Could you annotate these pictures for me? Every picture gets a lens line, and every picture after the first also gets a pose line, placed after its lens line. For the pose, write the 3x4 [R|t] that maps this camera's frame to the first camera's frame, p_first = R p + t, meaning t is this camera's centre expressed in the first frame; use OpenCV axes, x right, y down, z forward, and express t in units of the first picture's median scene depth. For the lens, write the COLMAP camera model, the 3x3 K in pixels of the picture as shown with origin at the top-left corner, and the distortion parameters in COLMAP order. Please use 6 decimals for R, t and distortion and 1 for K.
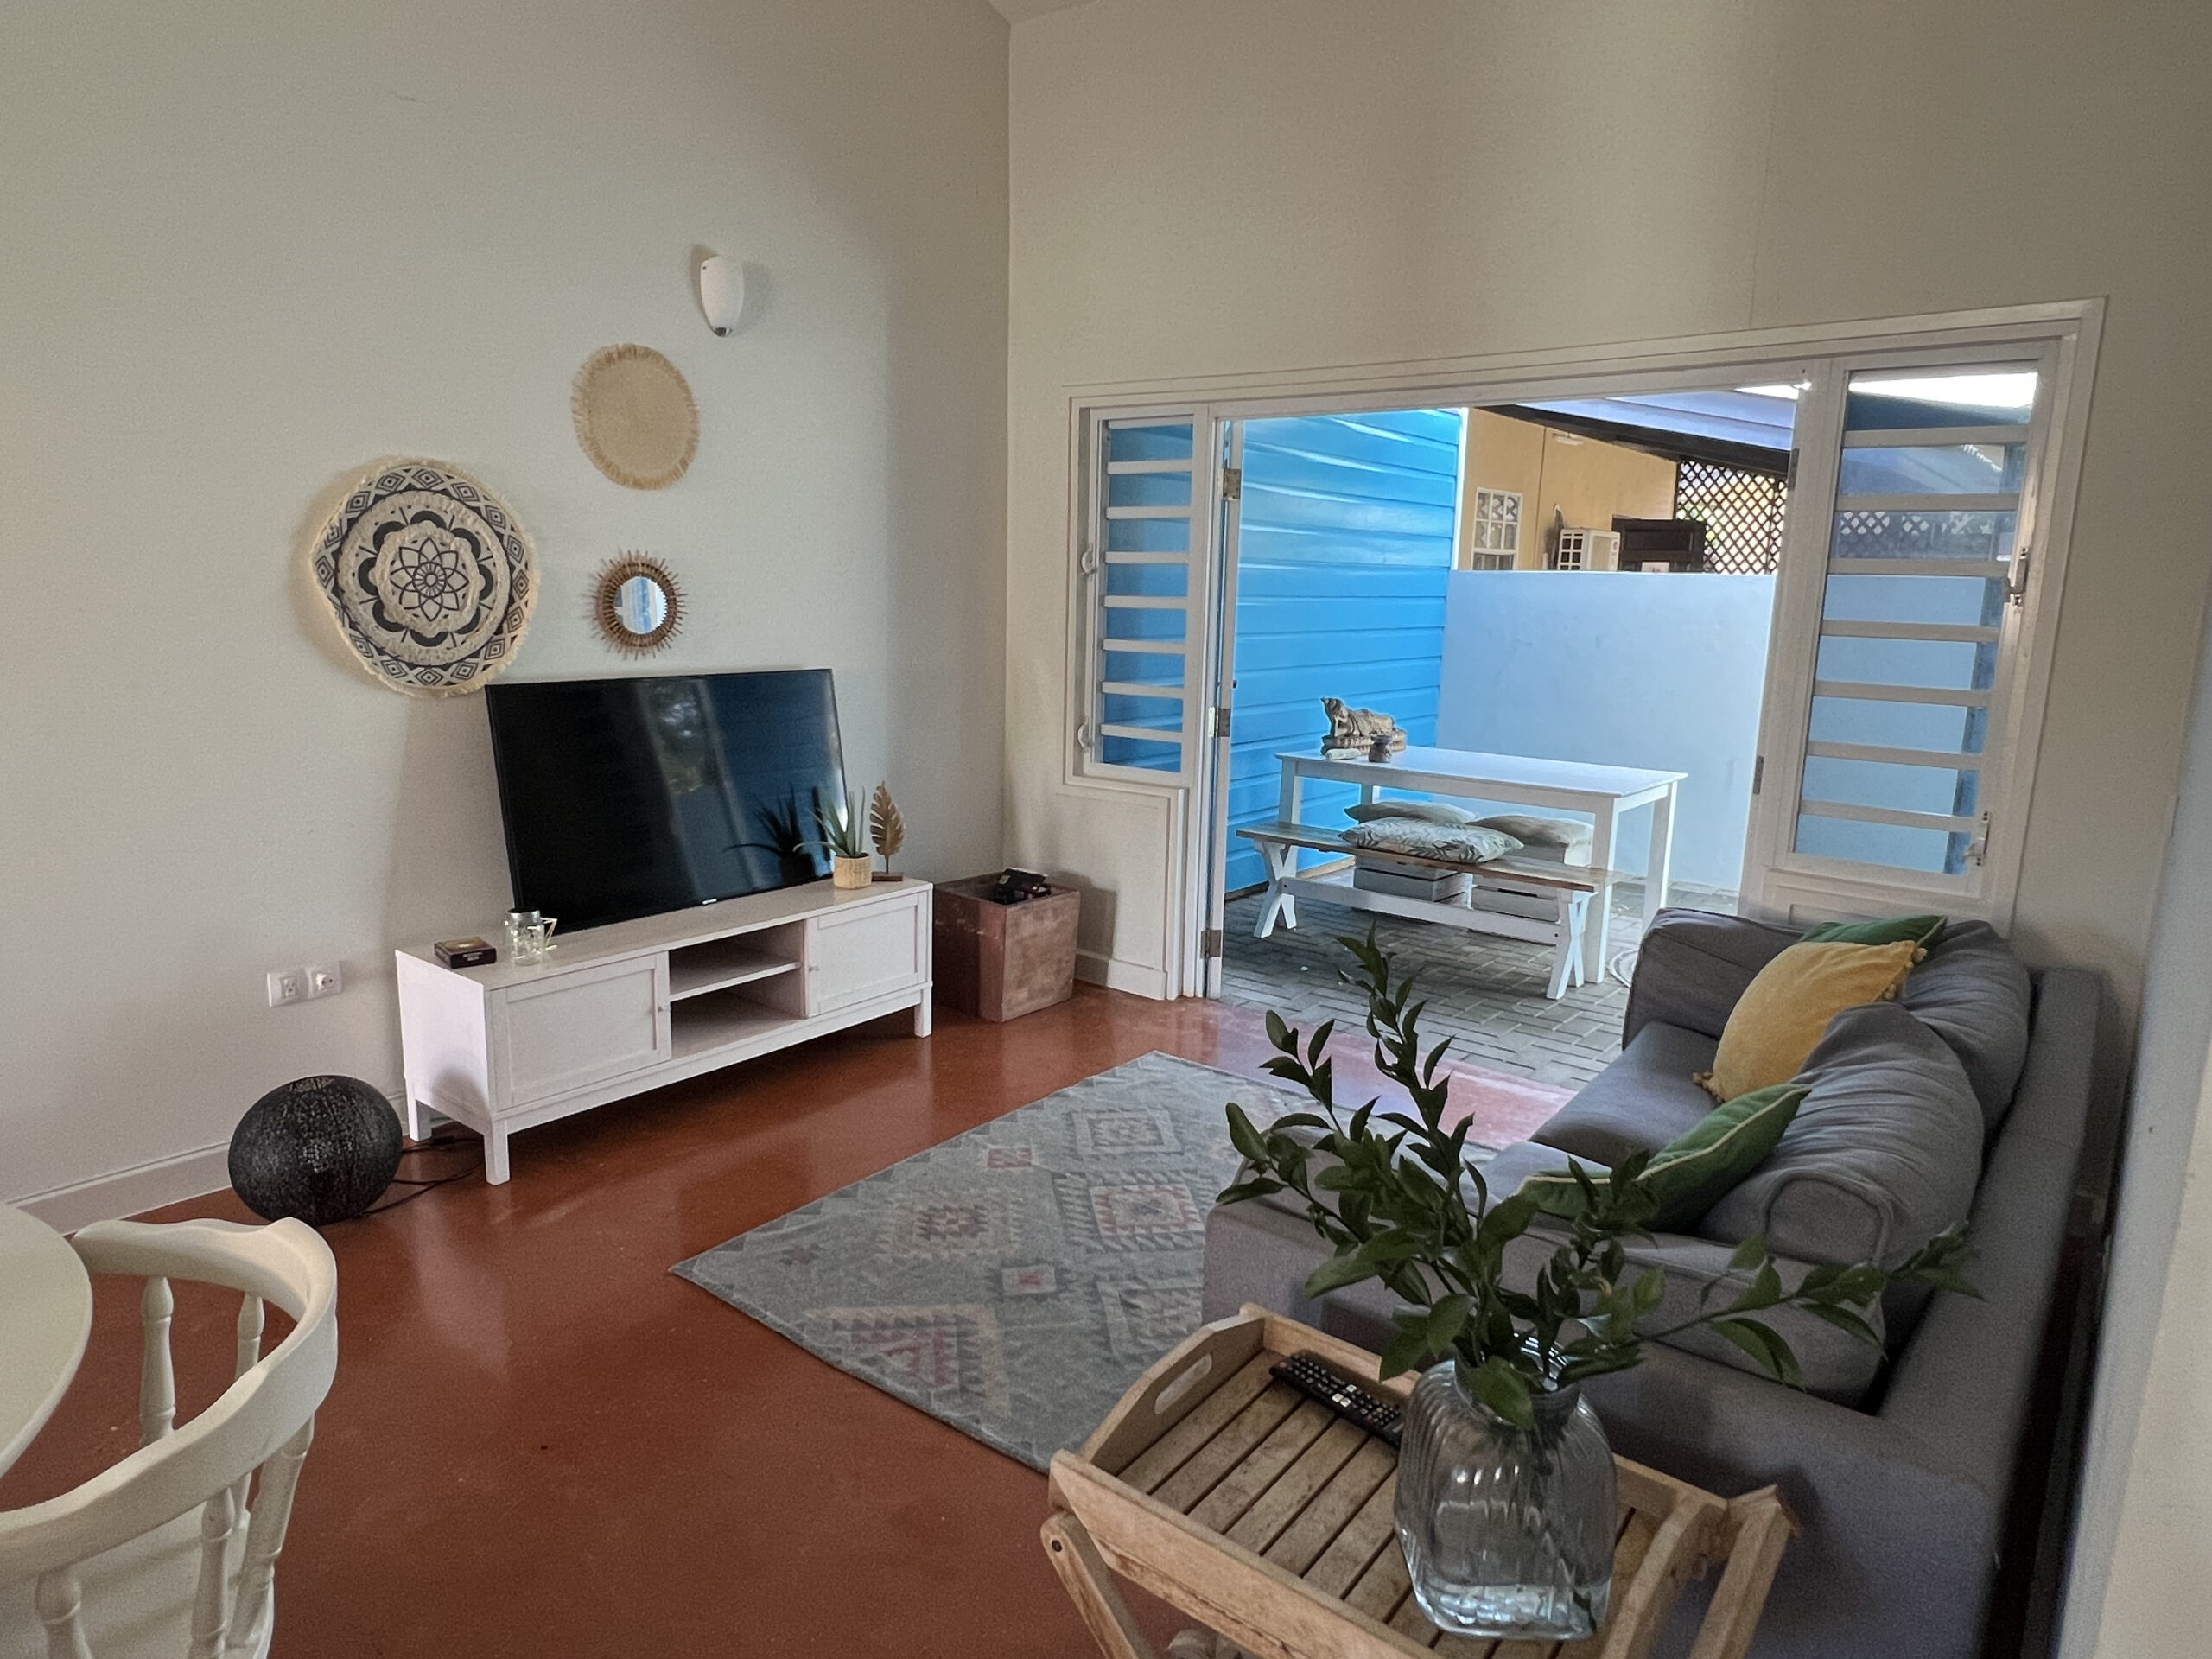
lens RADIAL K [[1337.8, 0, 1106.1], [0, 1337.8, 834.9], [0, 0, 1]] dist [0.002205, -0.005481]
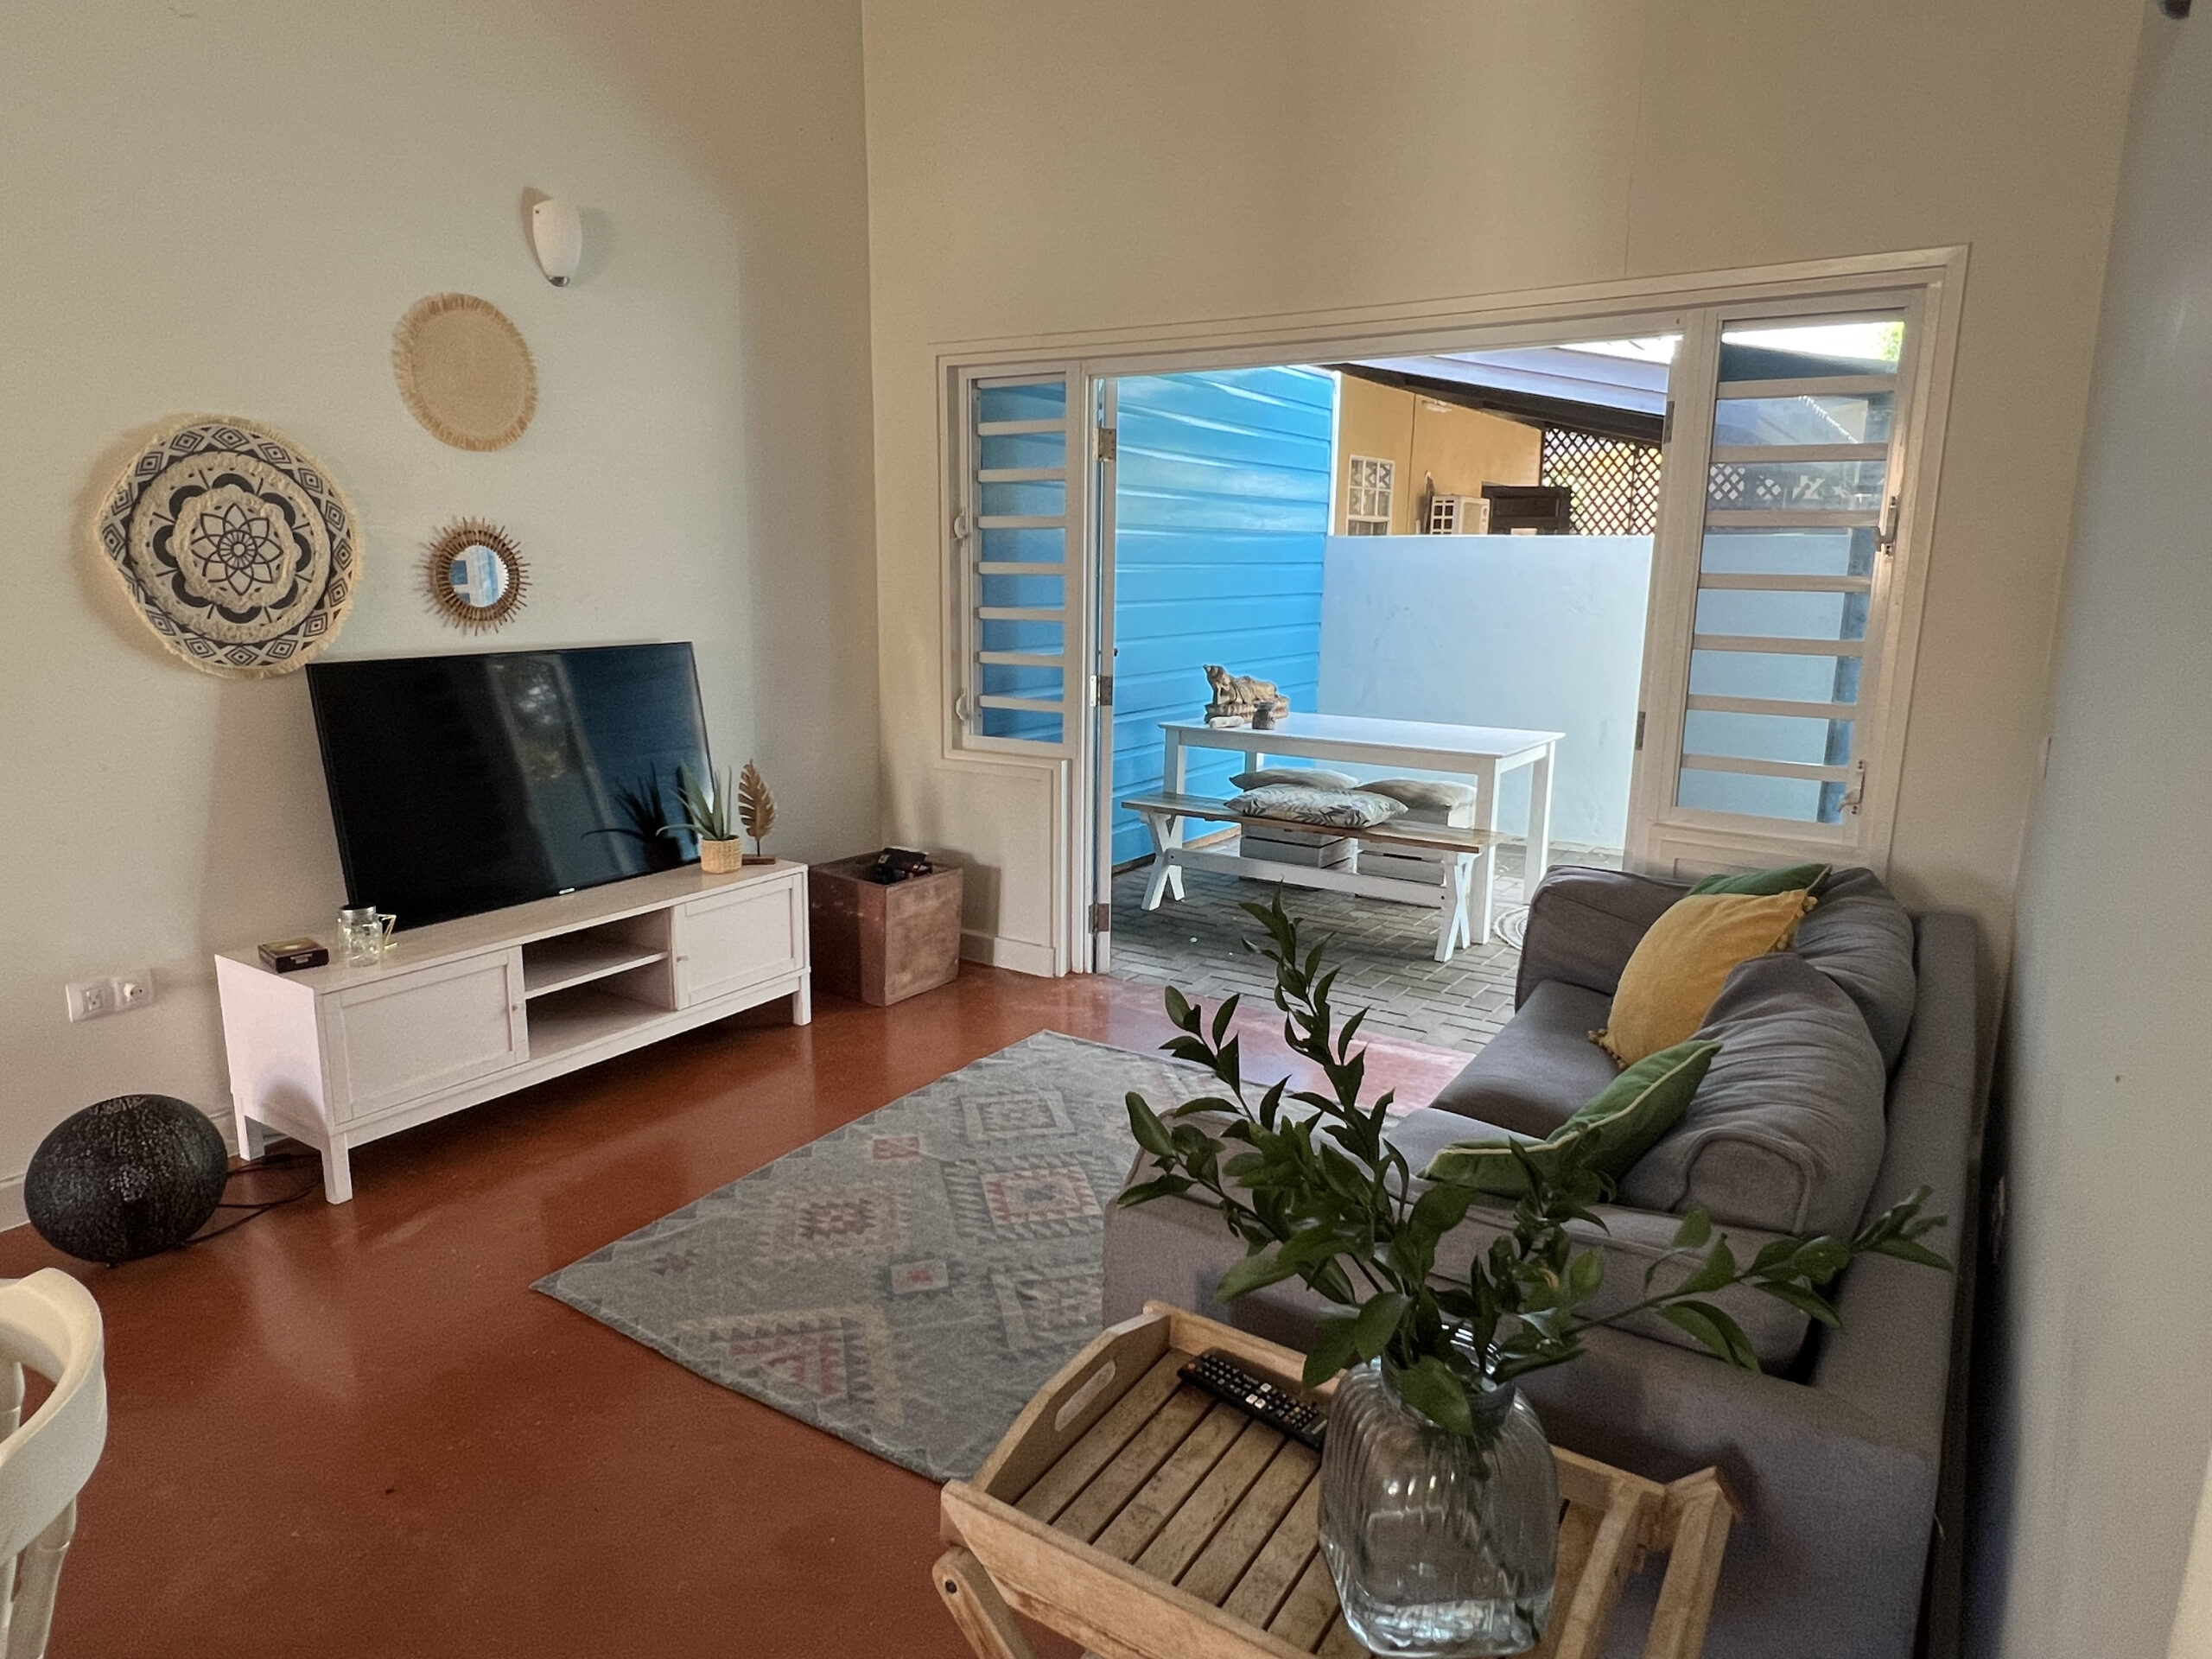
lens RADIAL K [[1337.8, 0, 1098.0], [0, 1337.8, 834.6], [0, 0, 1]] dist [0.002205, -0.005481]
pose [[0.996359, -0.029449, 0.080015, 0.001689], [0.028090, 0.999442, 0.018057, 0.003918], [-0.080502, -0.015744, 0.996630, 0.036417]]
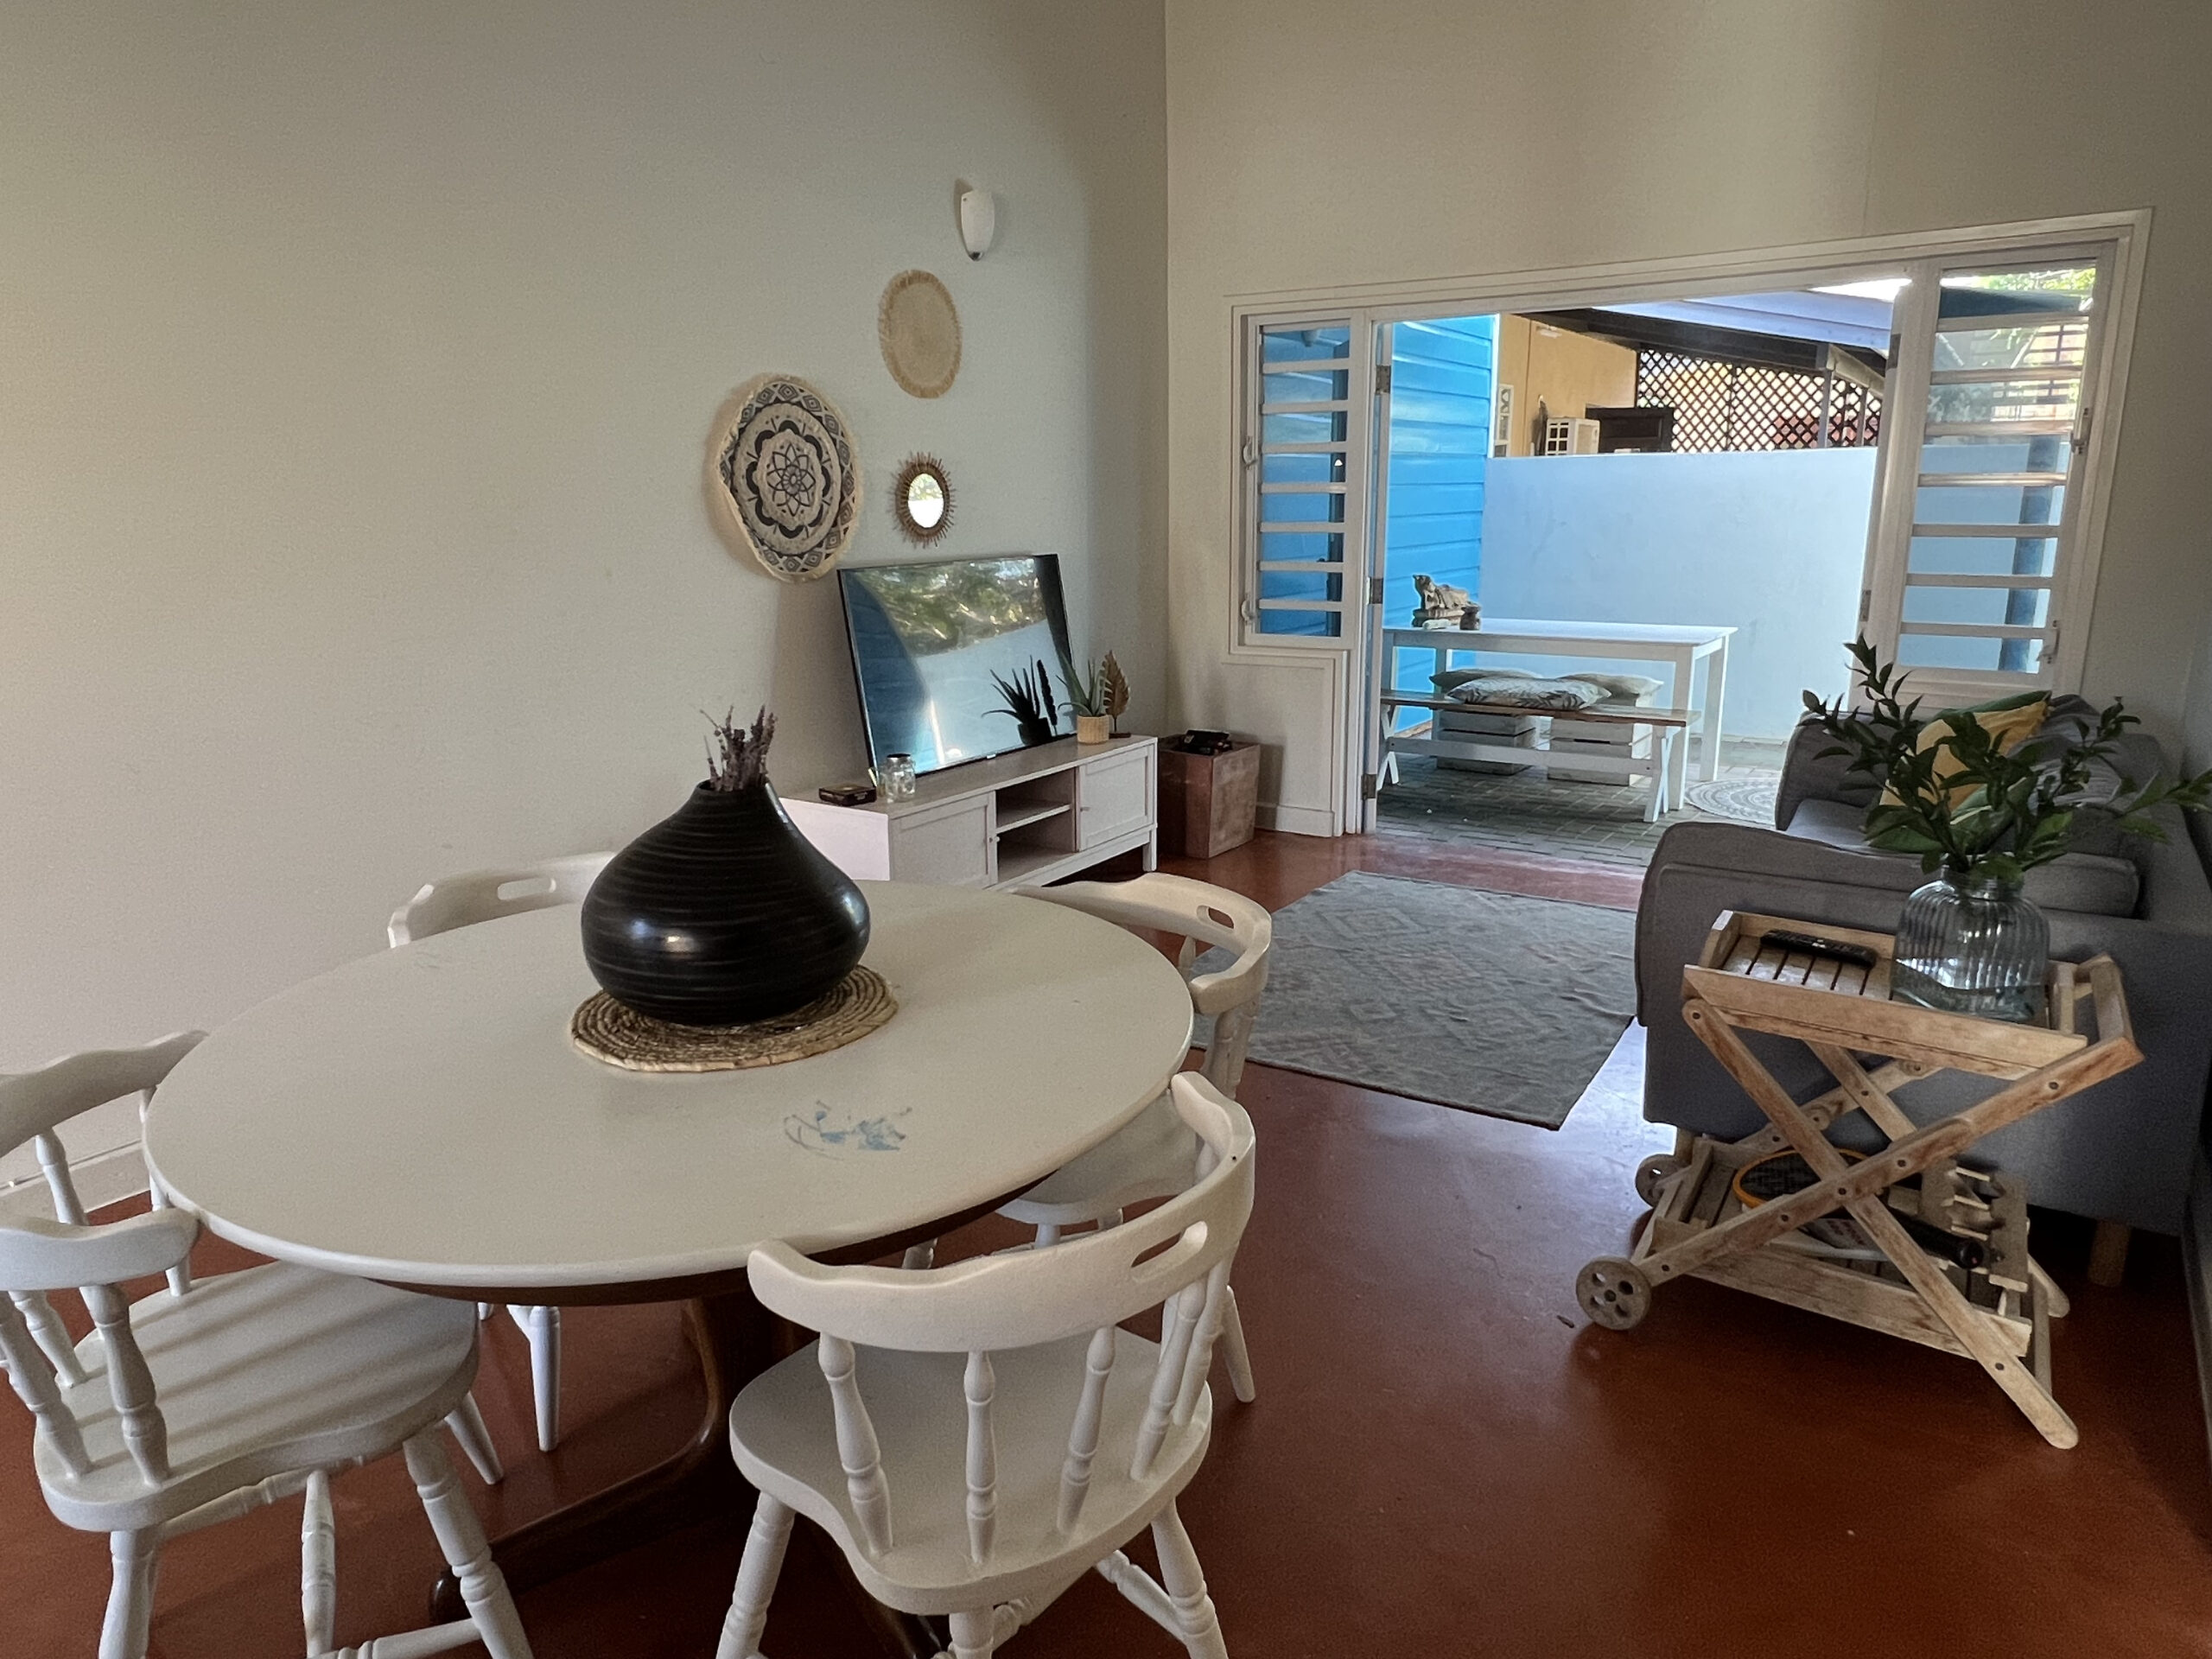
lens RADIAL K [[1390.2, 0, 1109.5], [0, 1390.2, 833.3], [0, 0, 1]] dist [0.004098, -0.005414]
pose [[0.995769, -0.054154, 0.074240, -0.318984], [0.050286, 0.997327, 0.053014, 0.064146], [-0.076913, -0.049056, 0.995830, -0.237769]]
